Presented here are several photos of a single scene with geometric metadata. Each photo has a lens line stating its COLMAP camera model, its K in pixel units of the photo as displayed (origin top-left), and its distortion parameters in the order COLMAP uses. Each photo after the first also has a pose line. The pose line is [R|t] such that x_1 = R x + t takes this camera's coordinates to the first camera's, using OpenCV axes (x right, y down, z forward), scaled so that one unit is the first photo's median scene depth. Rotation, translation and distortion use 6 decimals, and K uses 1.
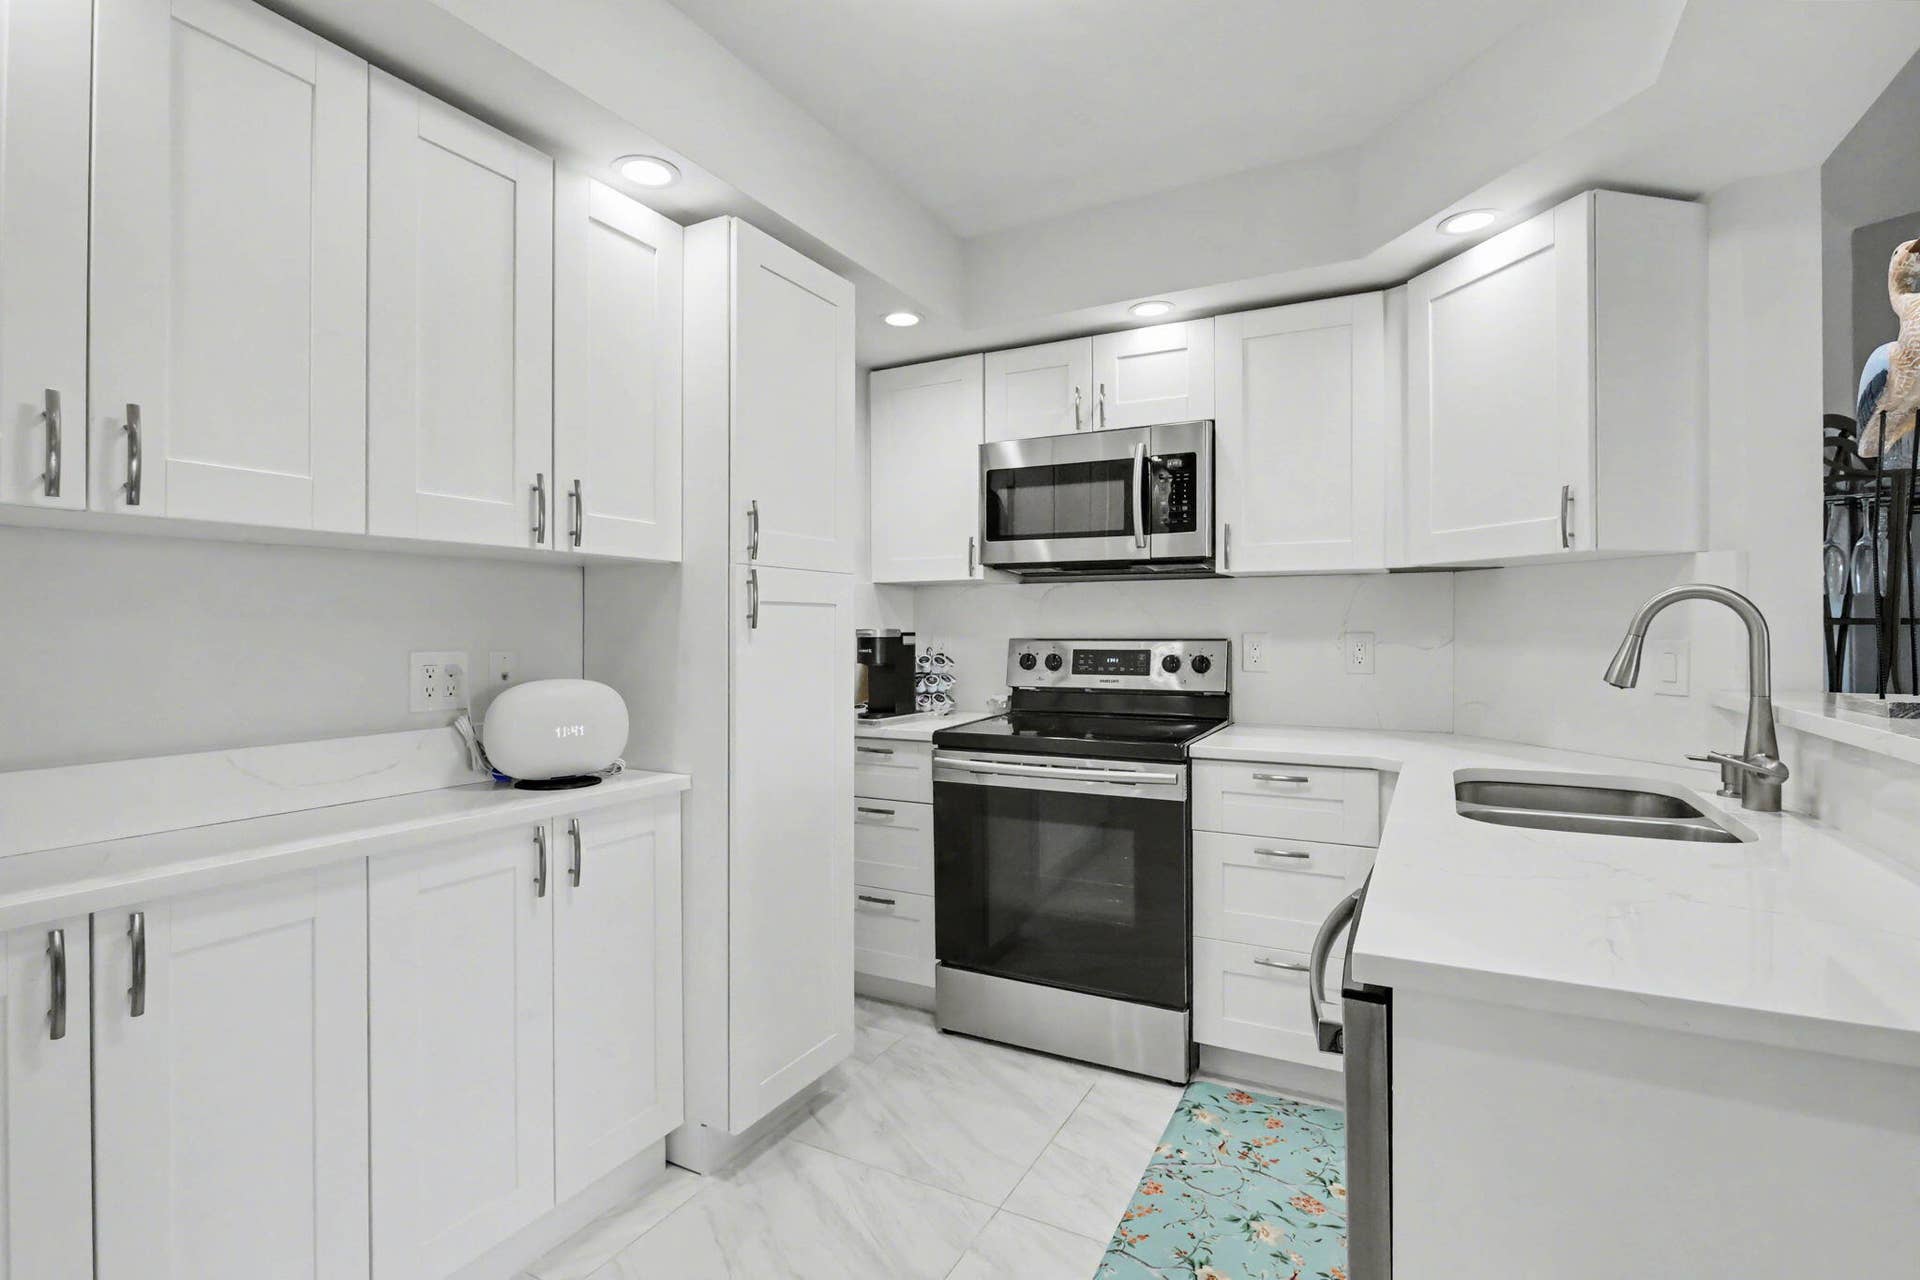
lens RADIAL K [[920.6, 0, 966.4], [0, 920.6, 636.3], [0, 0, 1]] dist [-0.018023, 0.000729]
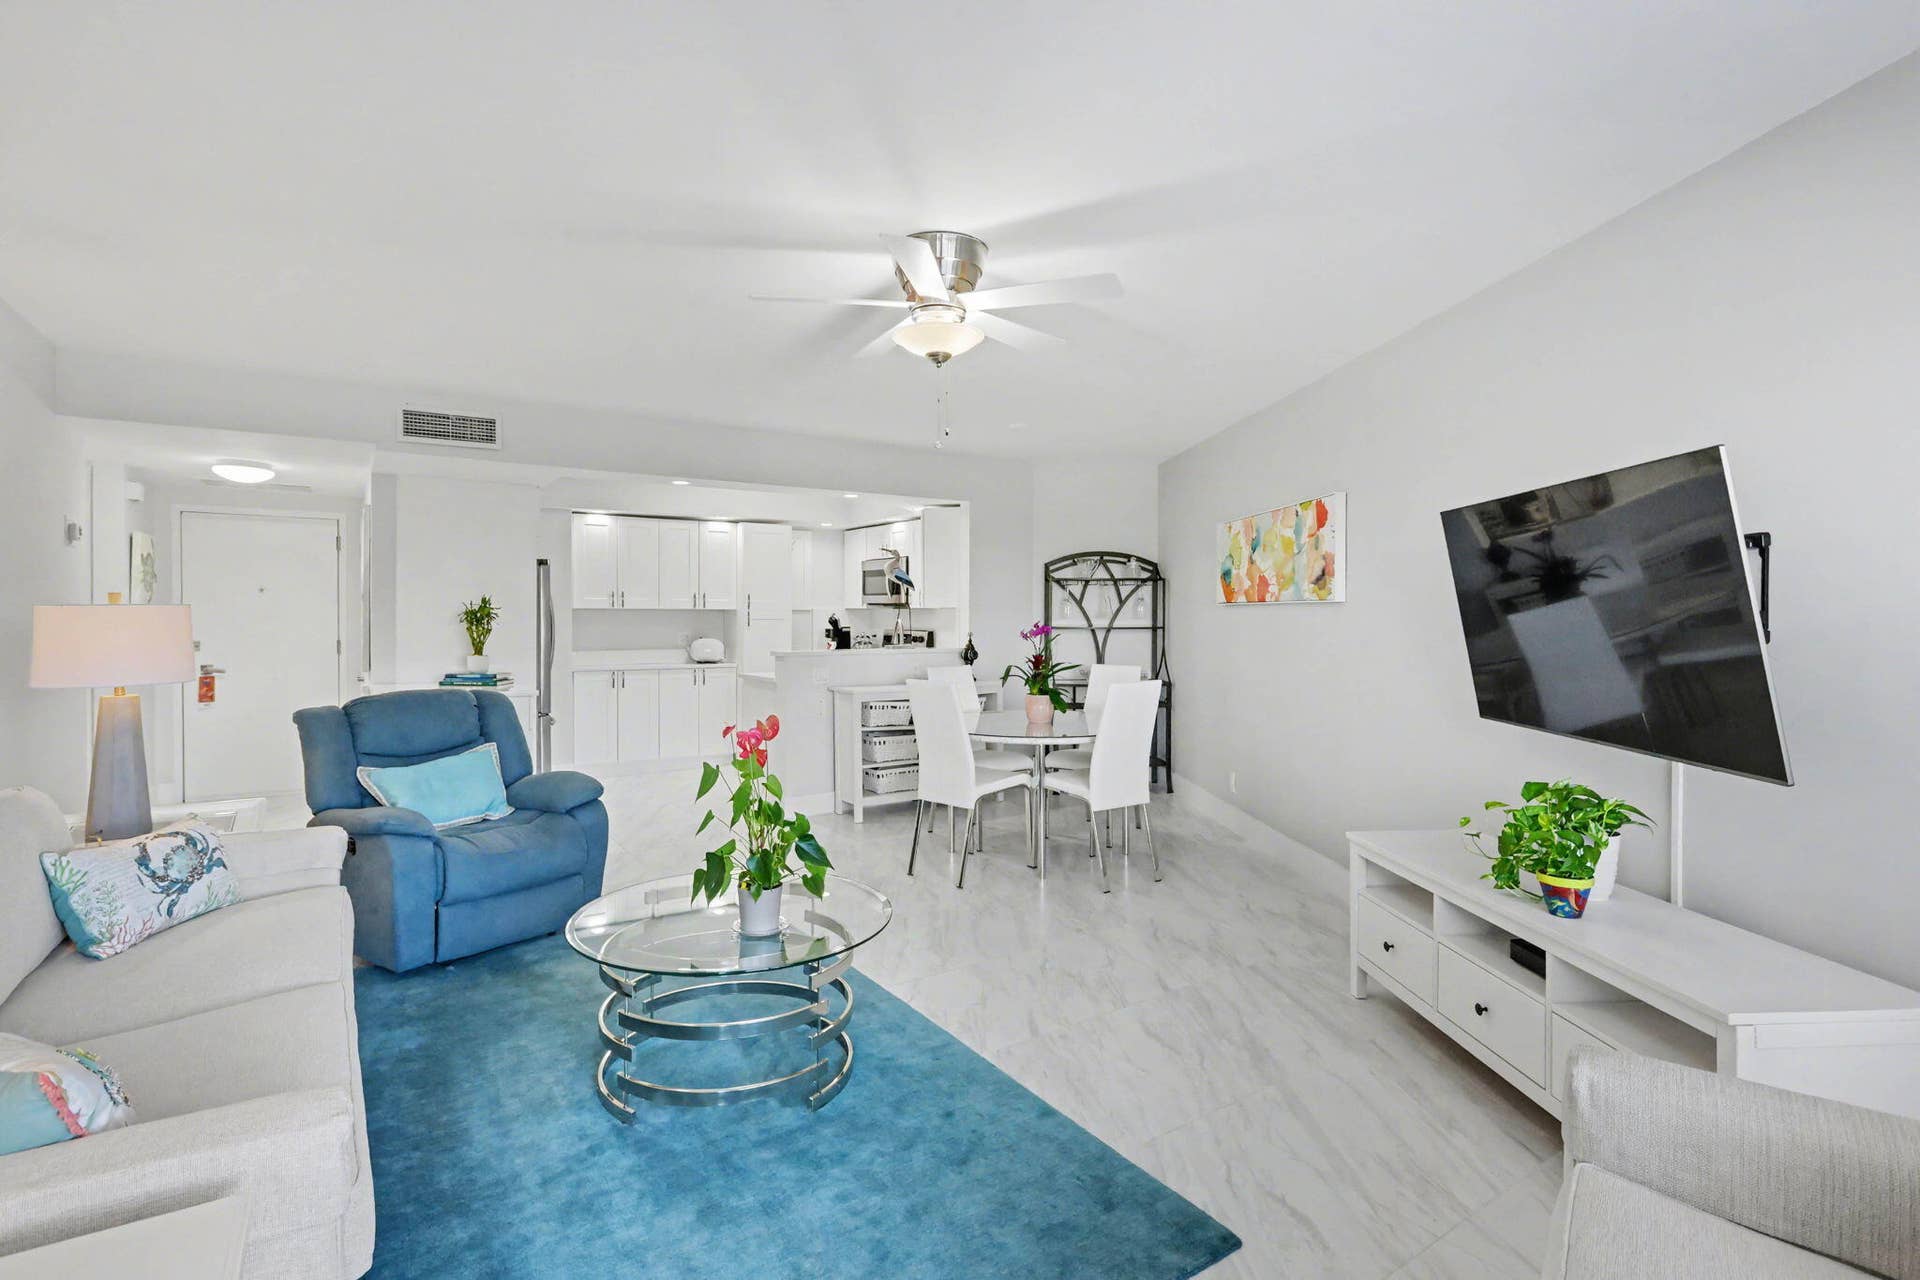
lens RADIAL K [[920.6, 0, 956.2], [0, 920.6, 629.3], [0, 0, 1]] dist [-0.018023, 0.000729]
pose [[0.888579, 0.013348, -0.458530, 1.746011], [-0.009883, 0.999902, 0.009956, -0.031875], [0.458618, -0.004315, 0.888623, -1.542129]]
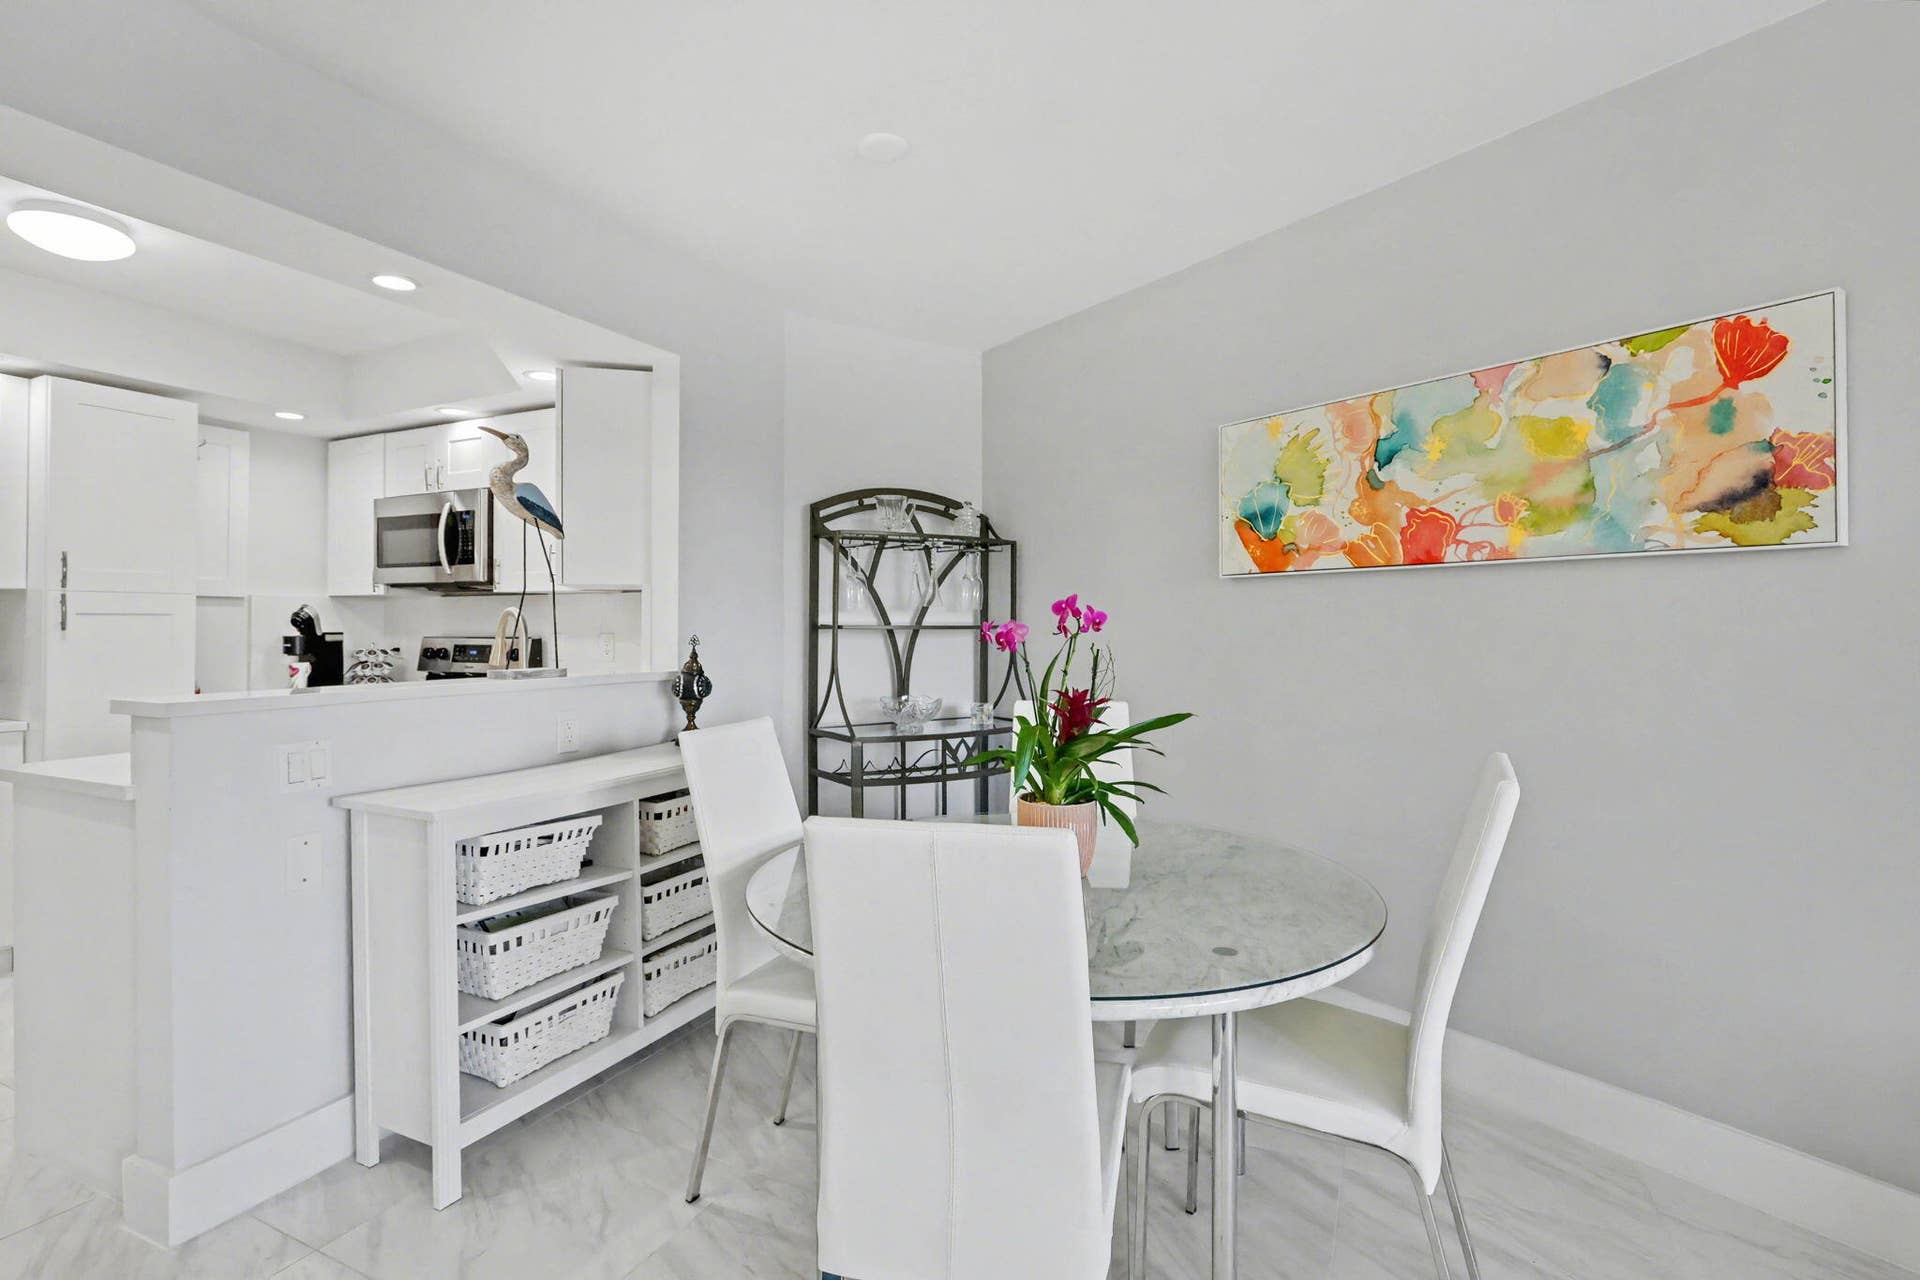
lens RADIAL K [[920.6, 0, 946.0], [0, 920.6, 625.6], [0, 0, 1]] dist [-0.018023, 0.000729]
pose [[0.999345, 0.002689, 0.036100, 0.929905], [-0.002377, 0.999960, -0.008679, -0.004797], [-0.036122, 0.008588, 0.999310, -0.476175]]
